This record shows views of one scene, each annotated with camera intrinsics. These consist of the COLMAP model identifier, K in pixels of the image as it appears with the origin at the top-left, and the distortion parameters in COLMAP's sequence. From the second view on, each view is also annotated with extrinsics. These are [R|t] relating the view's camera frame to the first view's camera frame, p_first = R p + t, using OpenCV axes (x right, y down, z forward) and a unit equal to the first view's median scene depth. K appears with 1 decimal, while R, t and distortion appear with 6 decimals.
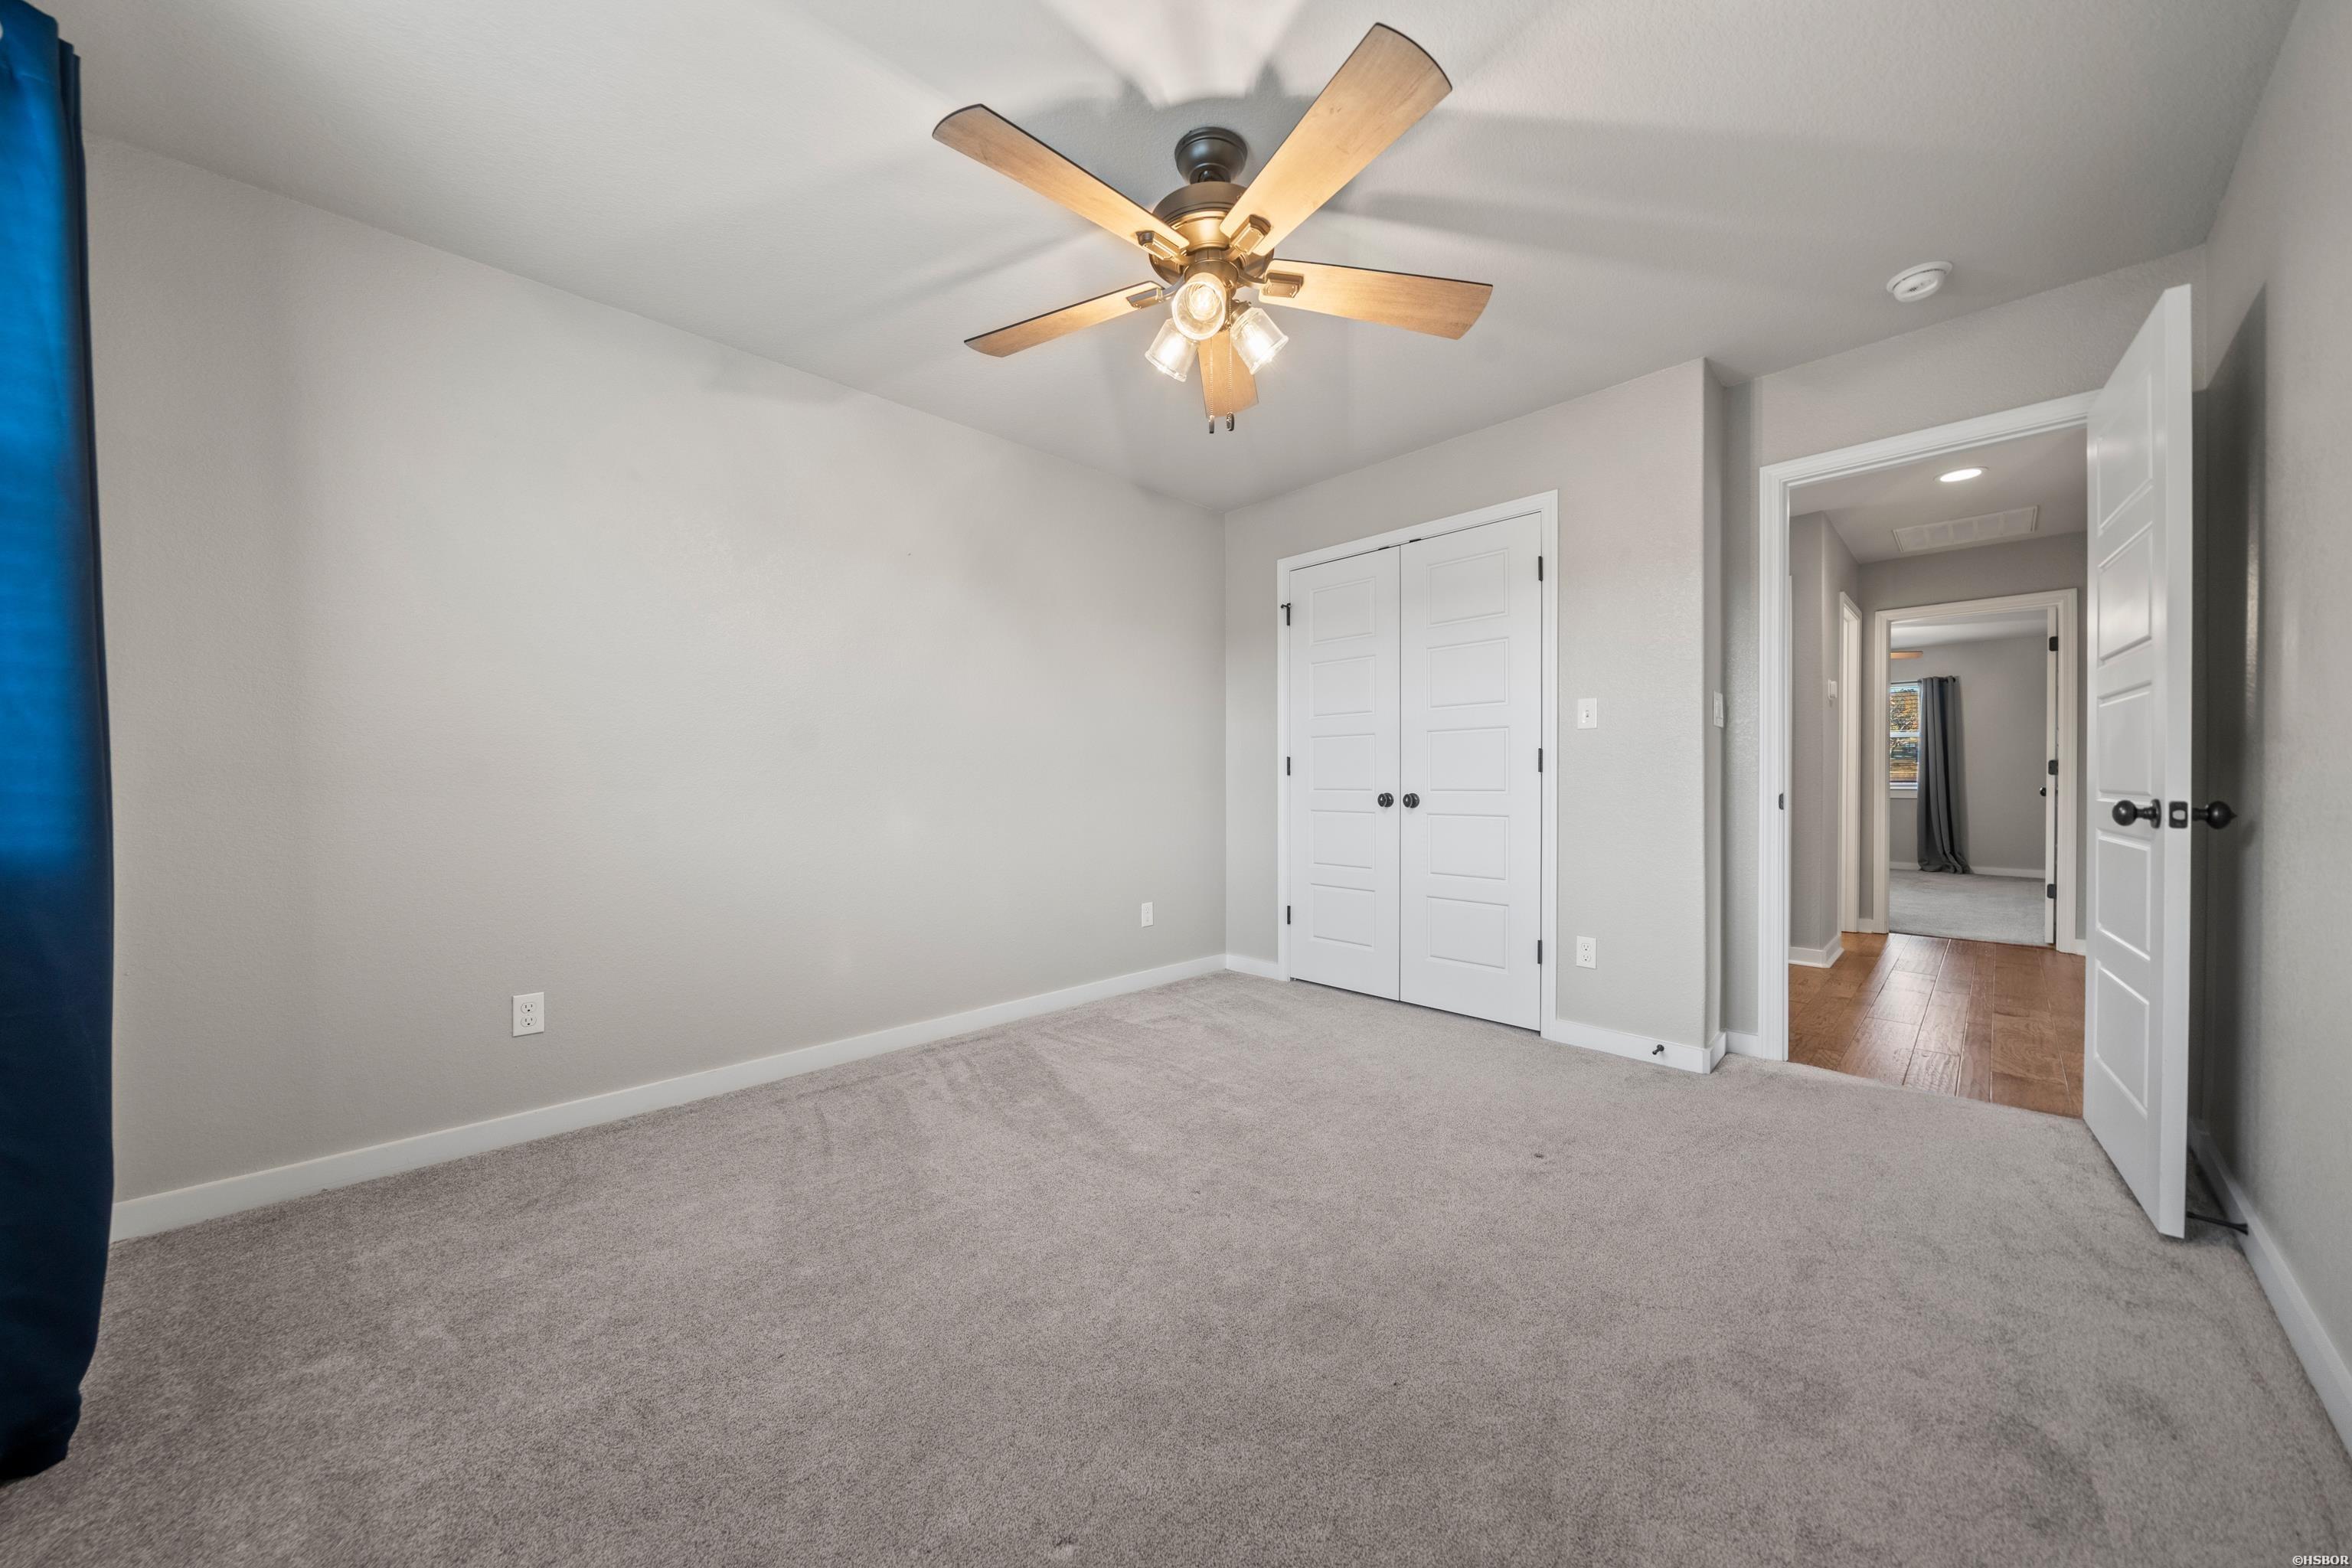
lens RADIAL K [[817.1, 0, 1171.3], [0, 817.1, 788.1], [0, 0, 1]] dist [0.000582, 0.000049]
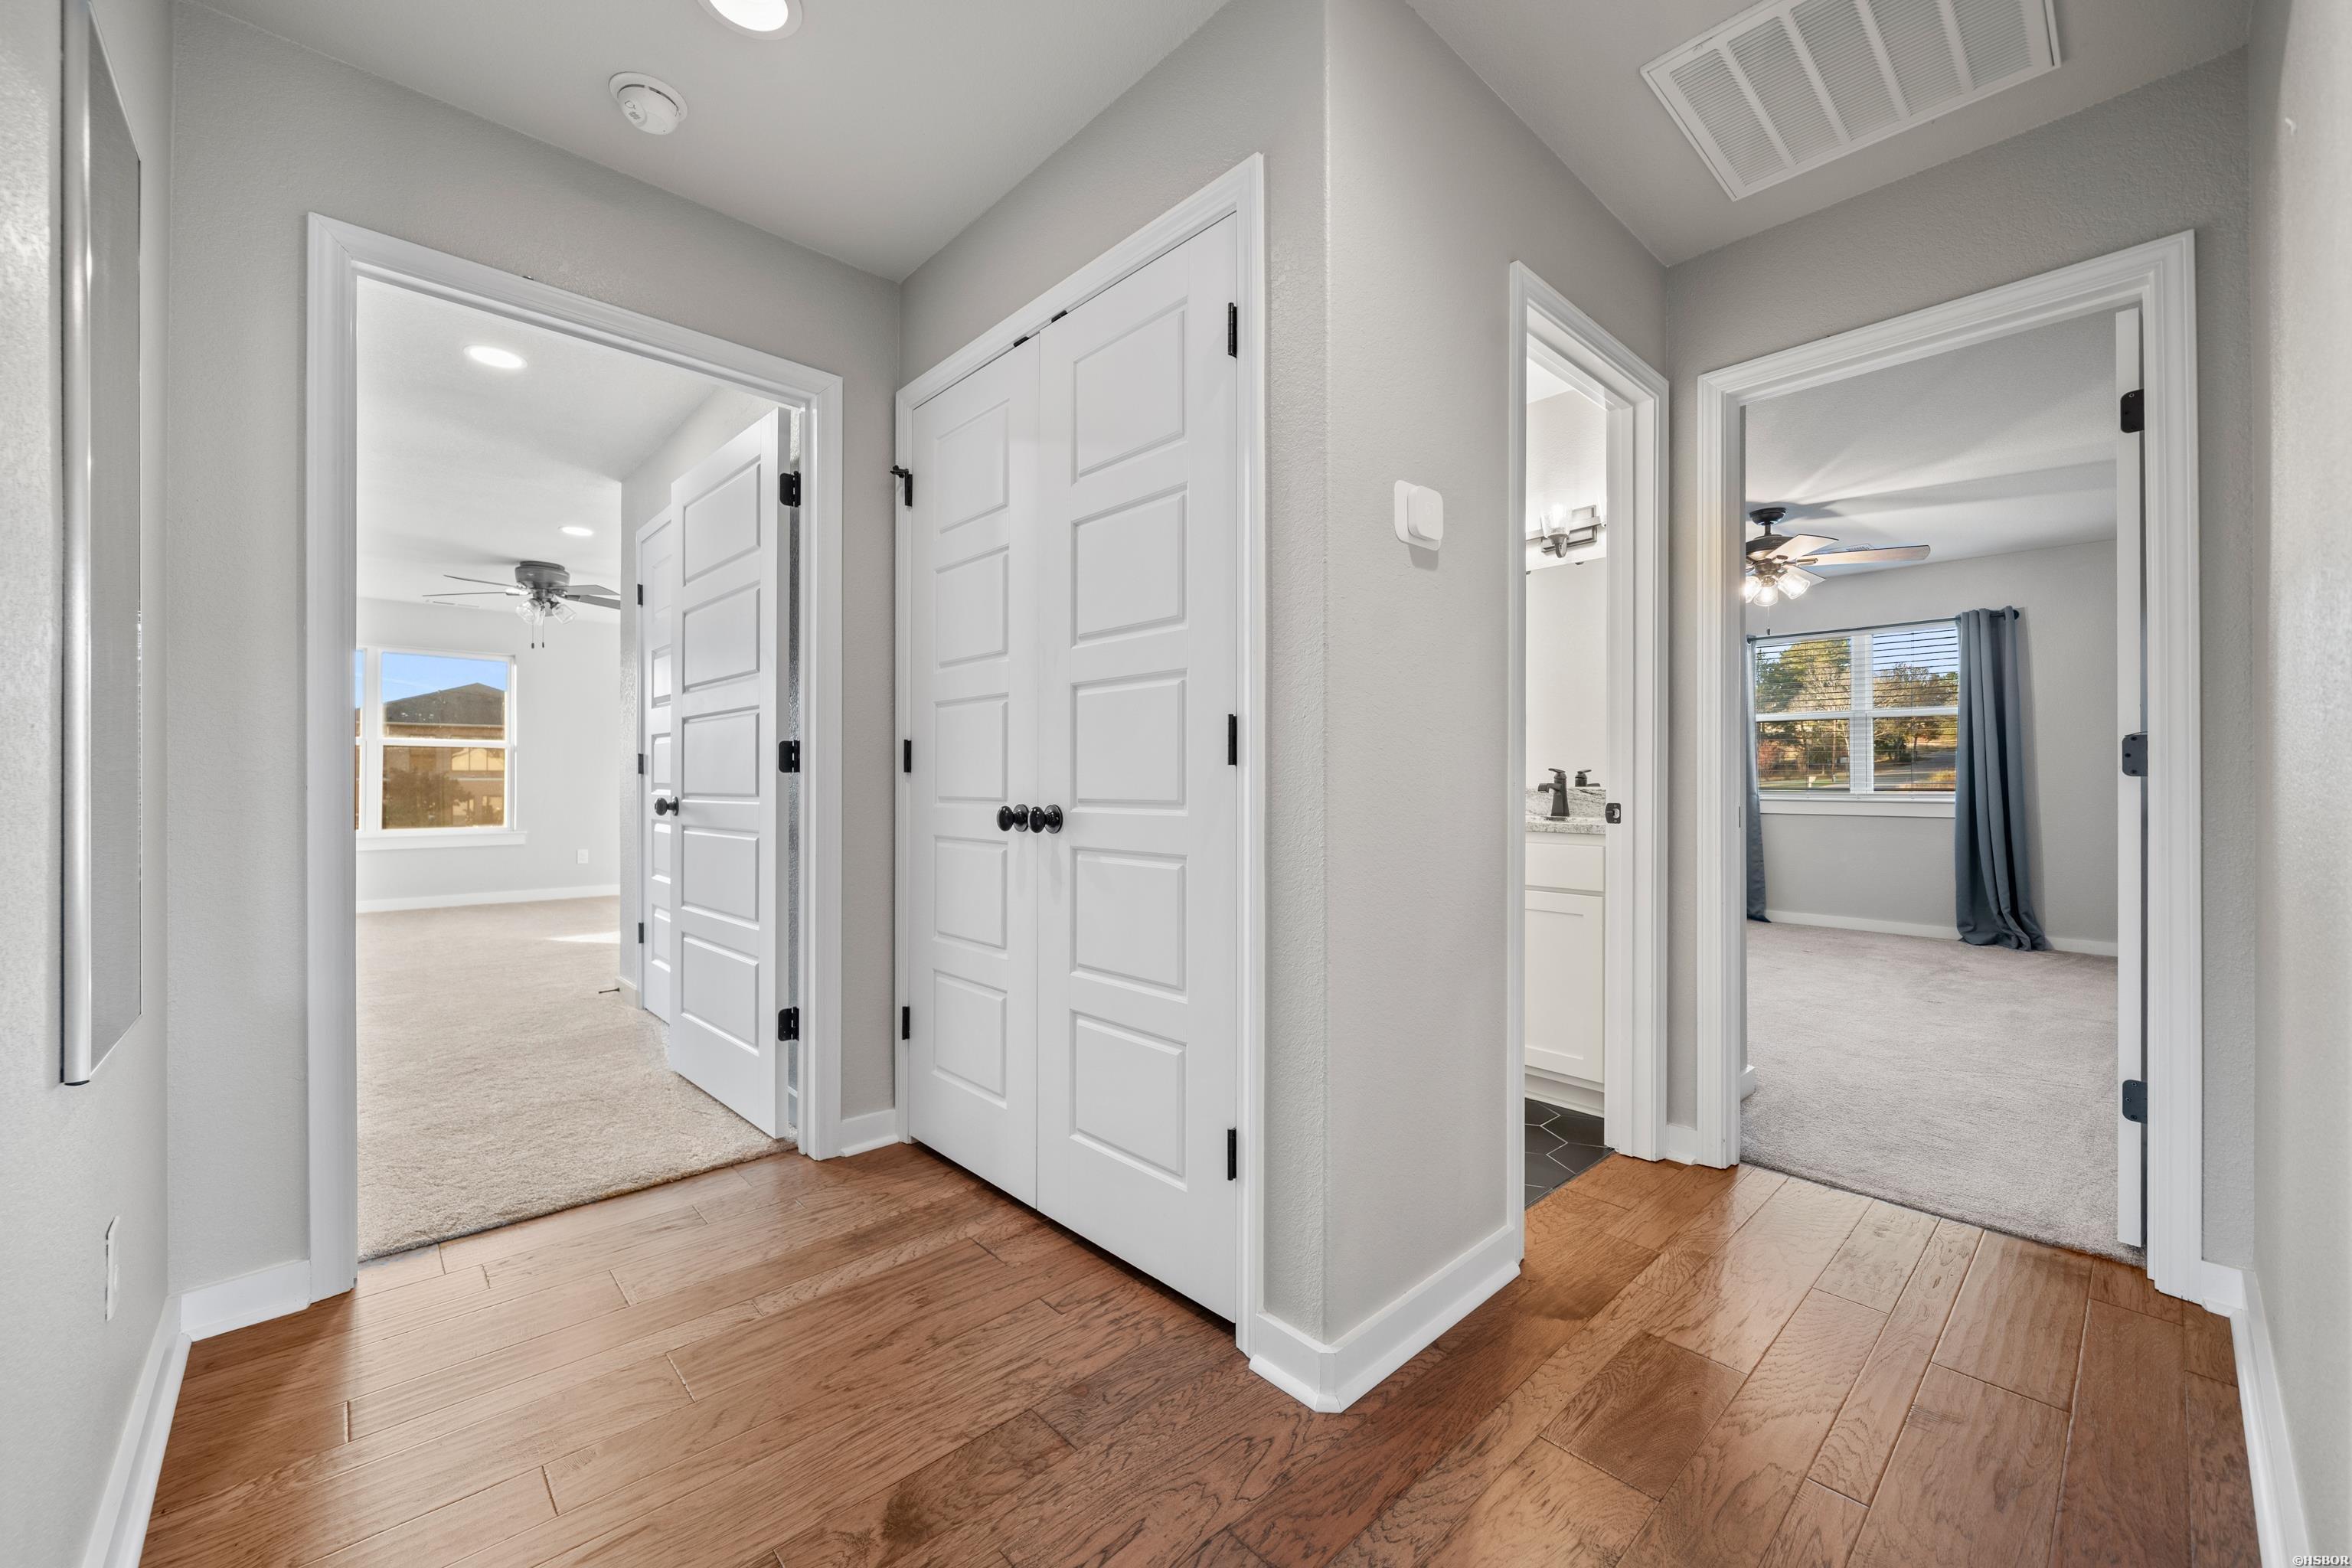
lens RADIAL K [[915.3, 0, 1161.2], [0, 915.3, 772.8], [0, 0, 1]] dist [-0.001914, -0.000350]
pose [[0.999240, 0.006415, -0.038447, 0.678736], [-0.007097, 0.999819, -0.017640, -0.007229], [0.038327, 0.017900, 0.999105, 0.594677]]
